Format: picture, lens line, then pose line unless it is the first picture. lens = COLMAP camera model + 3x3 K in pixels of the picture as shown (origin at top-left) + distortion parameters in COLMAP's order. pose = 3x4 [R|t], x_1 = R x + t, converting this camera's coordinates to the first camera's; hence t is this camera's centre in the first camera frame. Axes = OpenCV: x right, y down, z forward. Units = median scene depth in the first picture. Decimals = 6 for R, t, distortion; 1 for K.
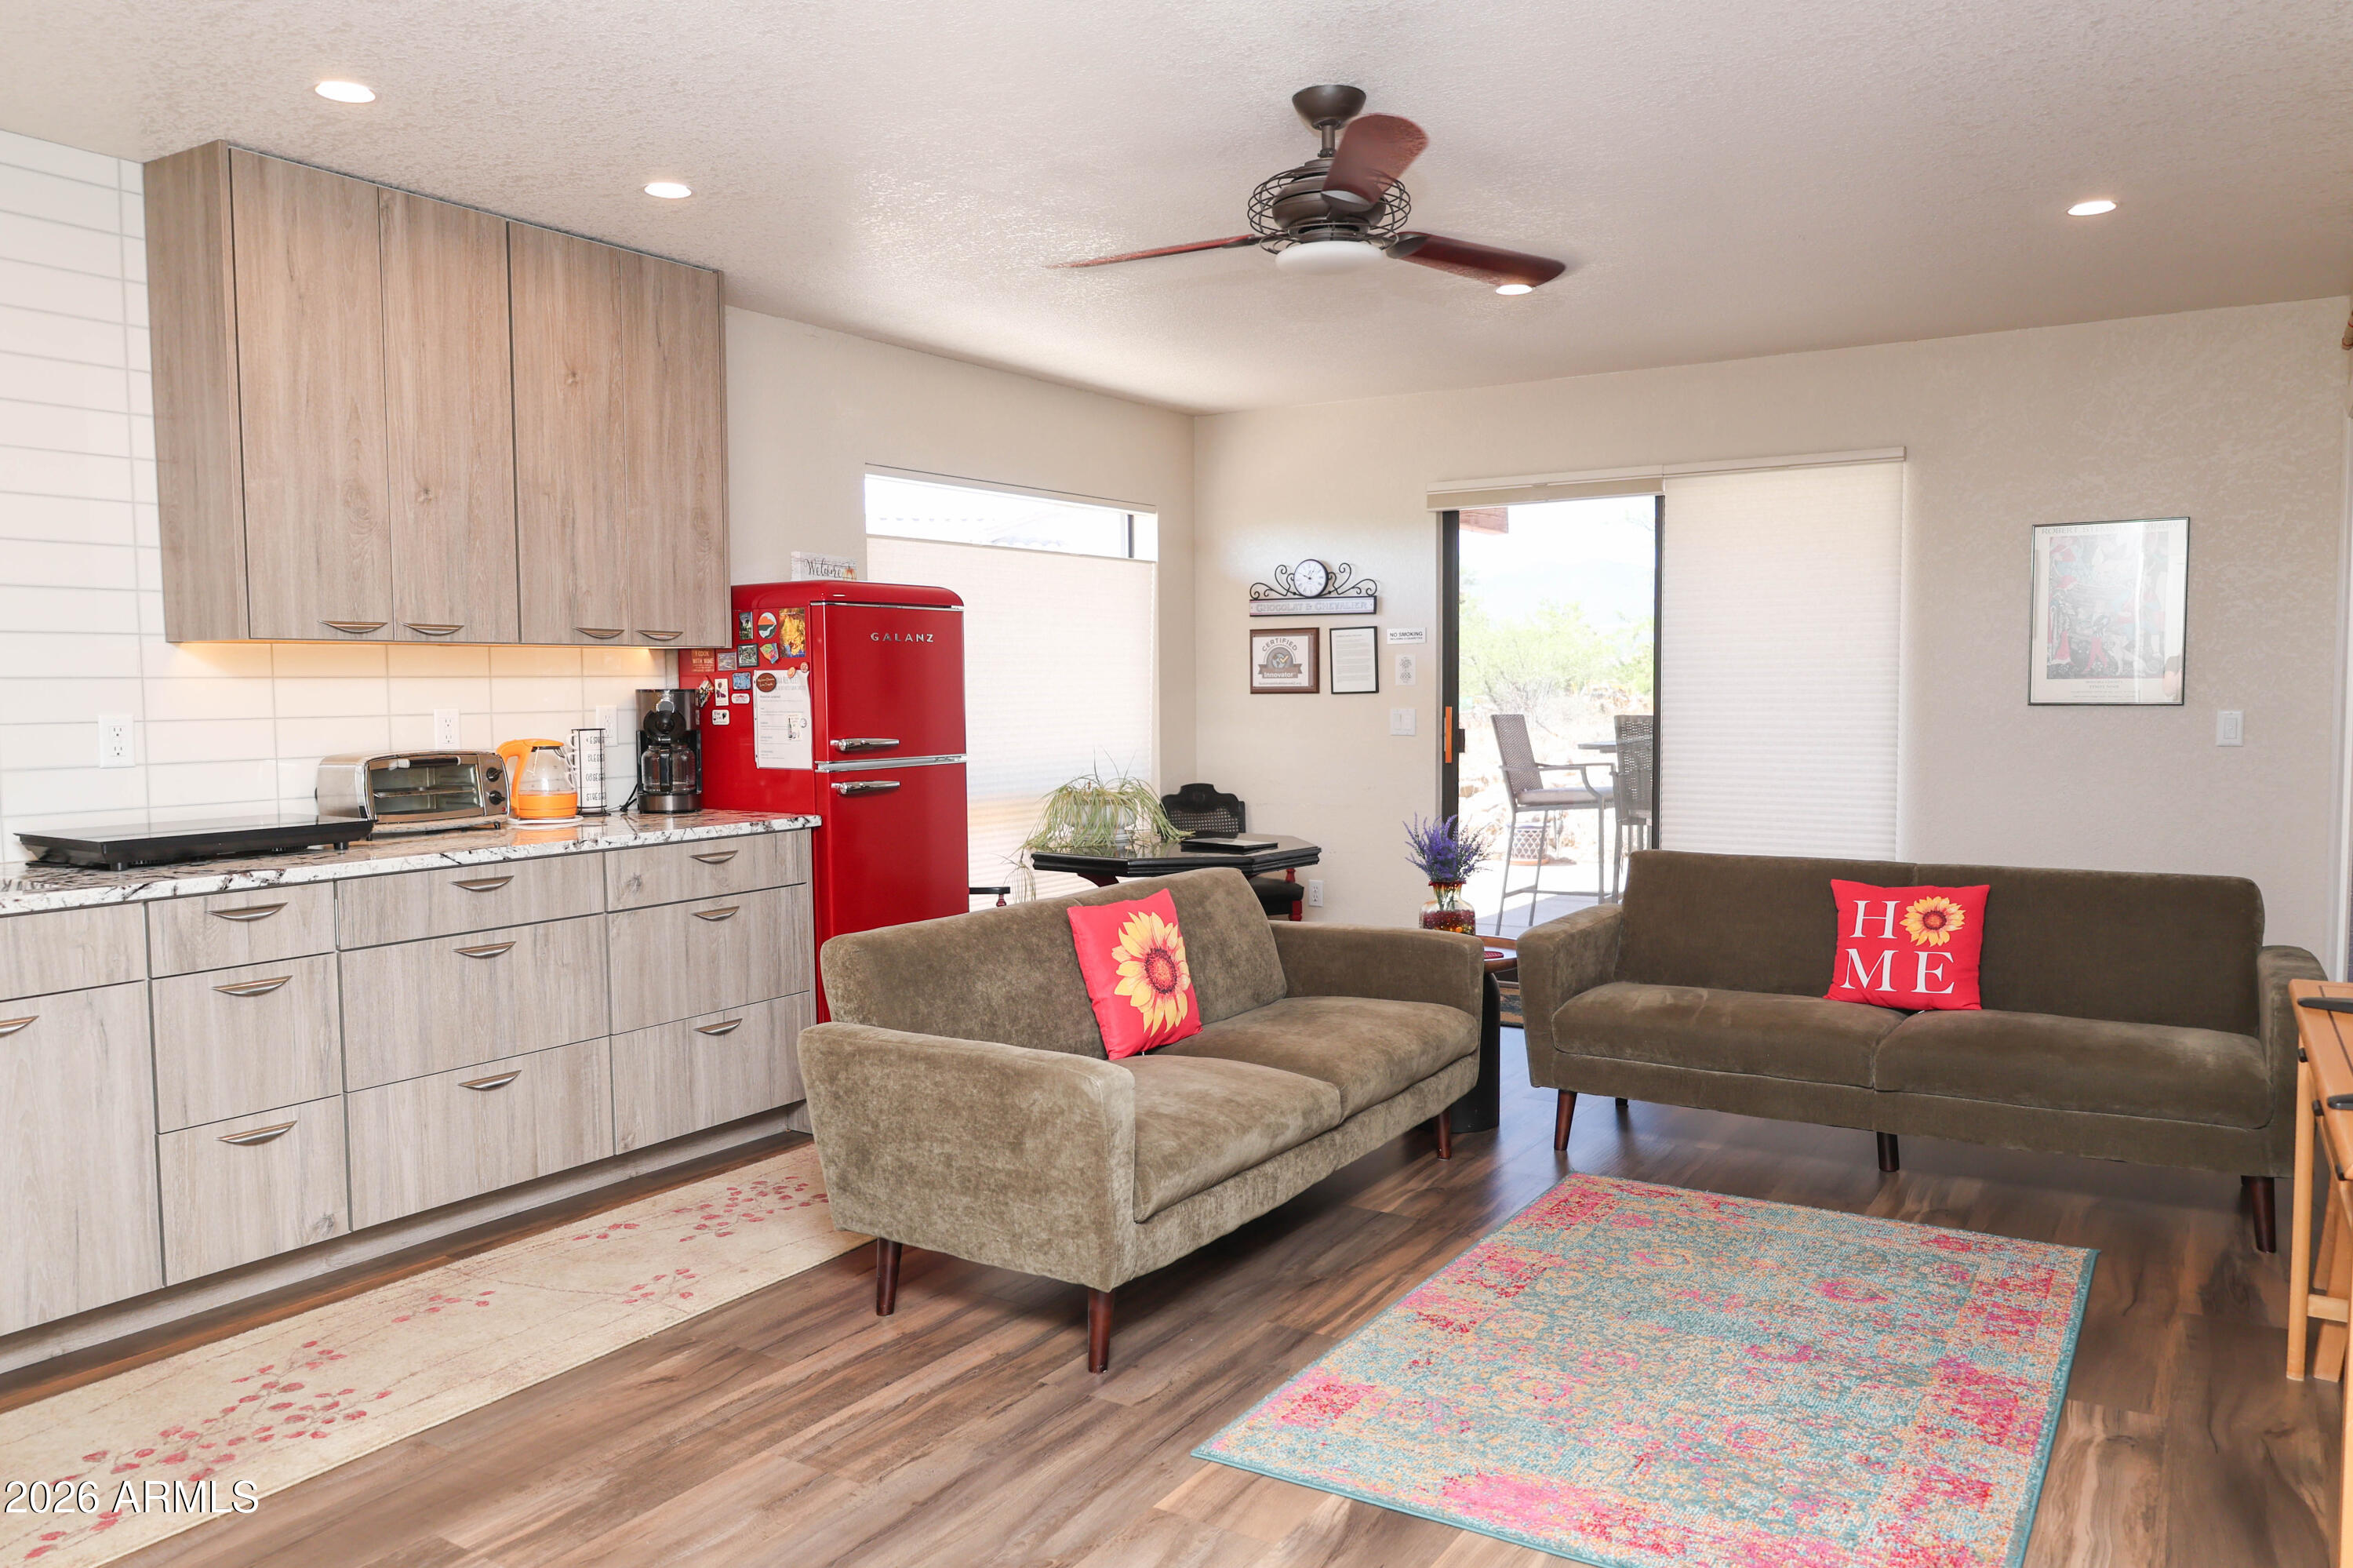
lens RADIAL K [[1628.9, 0, 1166.4], [0, 1628.9, 790.4], [0, 0, 1]] dist [-0.008550, 0.002418]
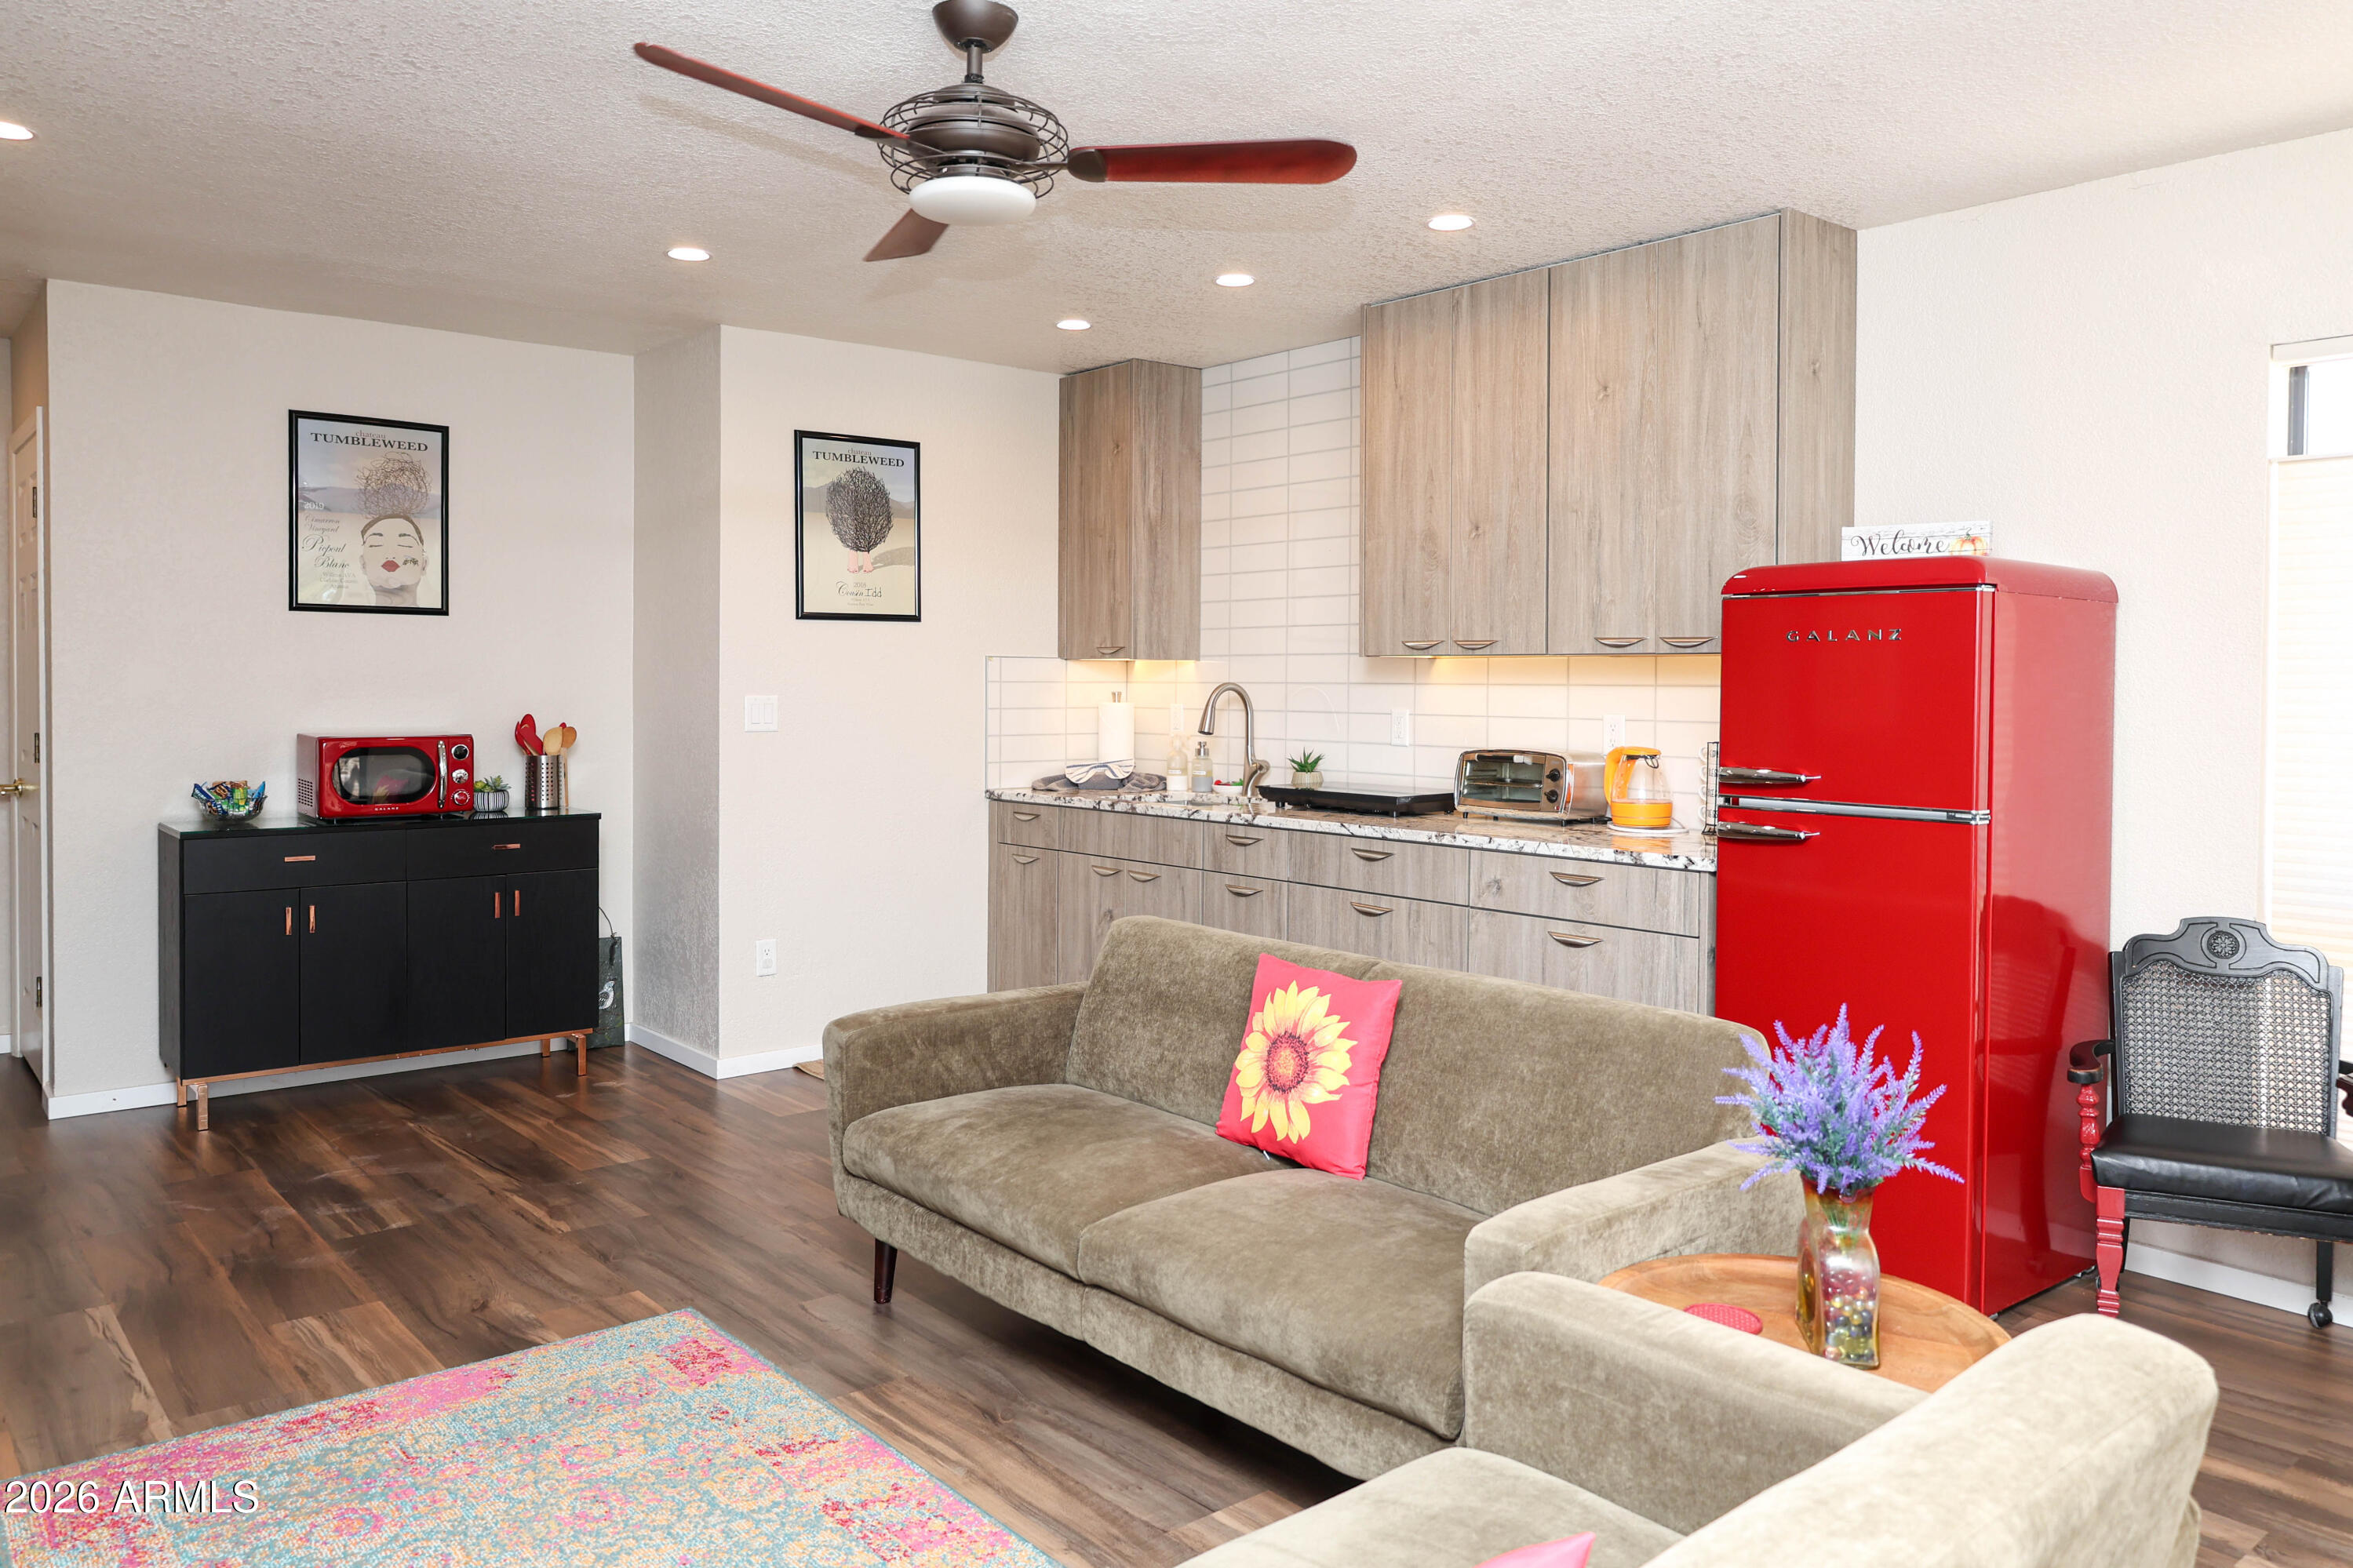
lens RADIAL K [[1676.6, 0, 1227.4], [0, 1676.6, 714.1], [0, 0, 1]] dist [-0.003476, 0.003147]
pose [[-0.268747, 0.023607, -0.962922, 0.774240], [-0.069719, 0.996601, 0.043891, -0.090292], [0.960684, 0.078930, -0.266187, 1.163738]]
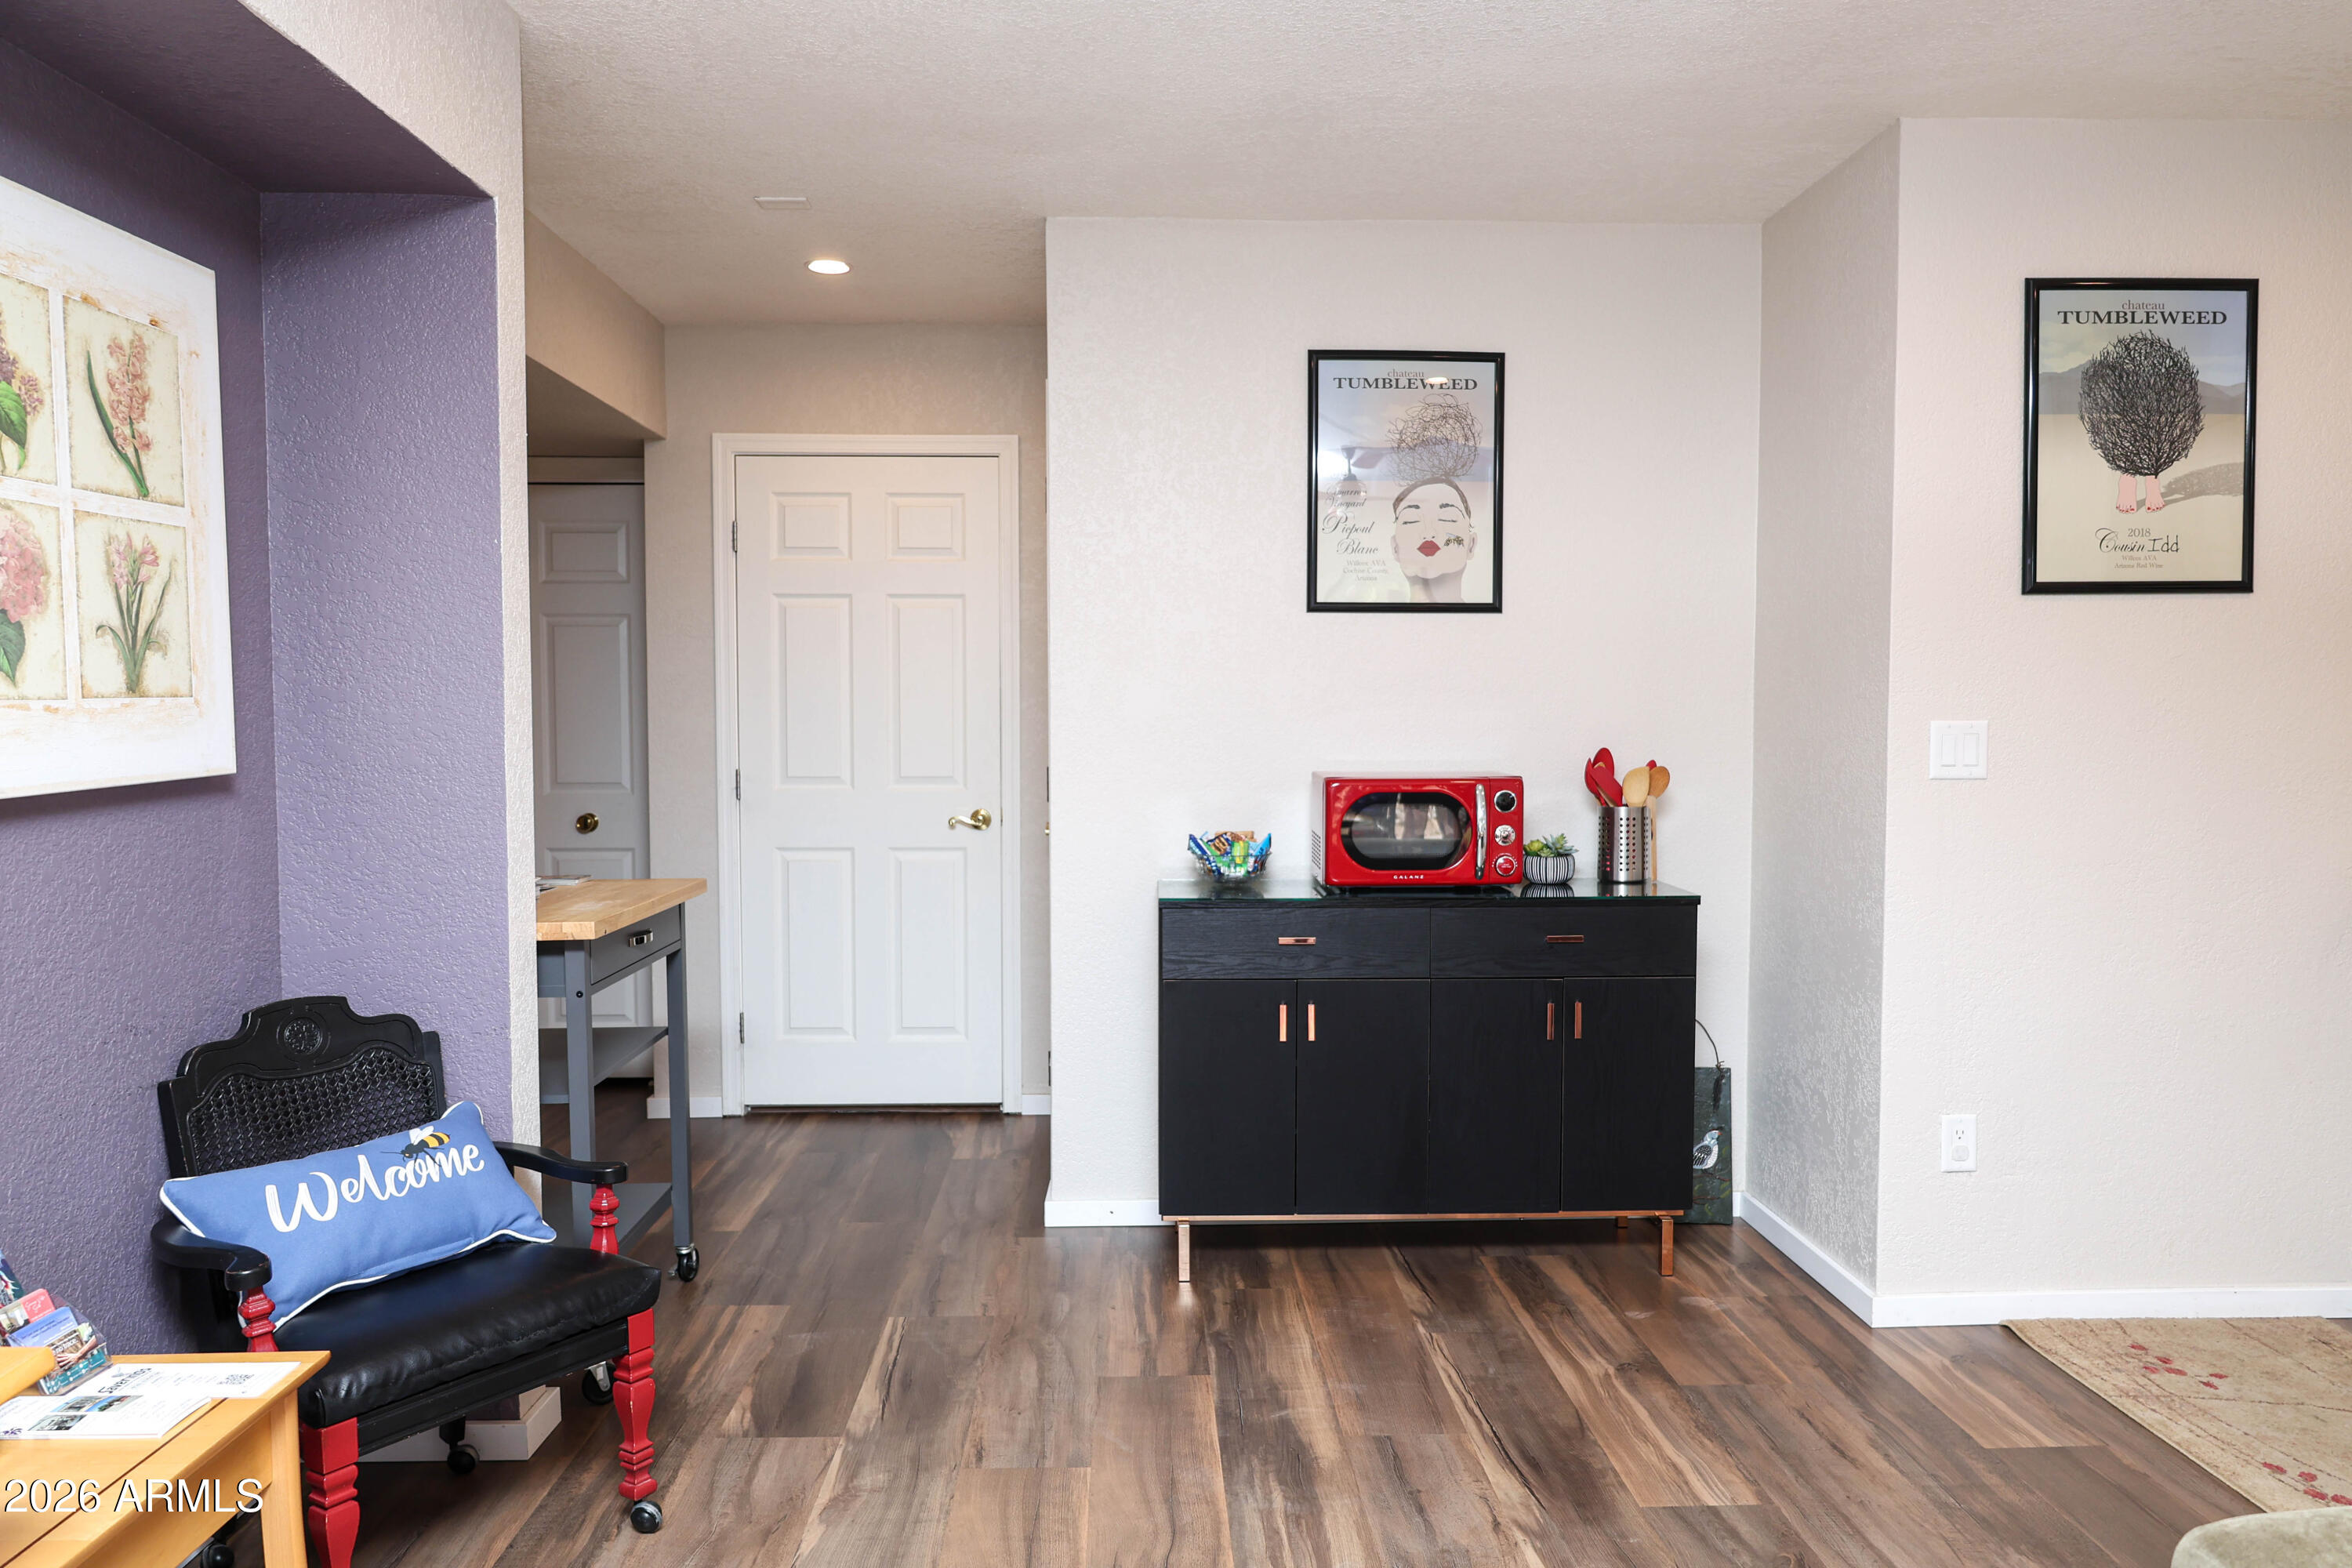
lens RADIAL K [[1628.2, 0, 1165.9], [0, 1628.2, 790.4], [0, 0, 1]] dist [-0.008550, 0.002418]
pose [[-0.824590, 0.033803, -0.564720, 0.339052], [-0.031836, 0.993859, 0.105975, -0.056838], [0.564835, 0.105364, -0.818450, 0.872980]]
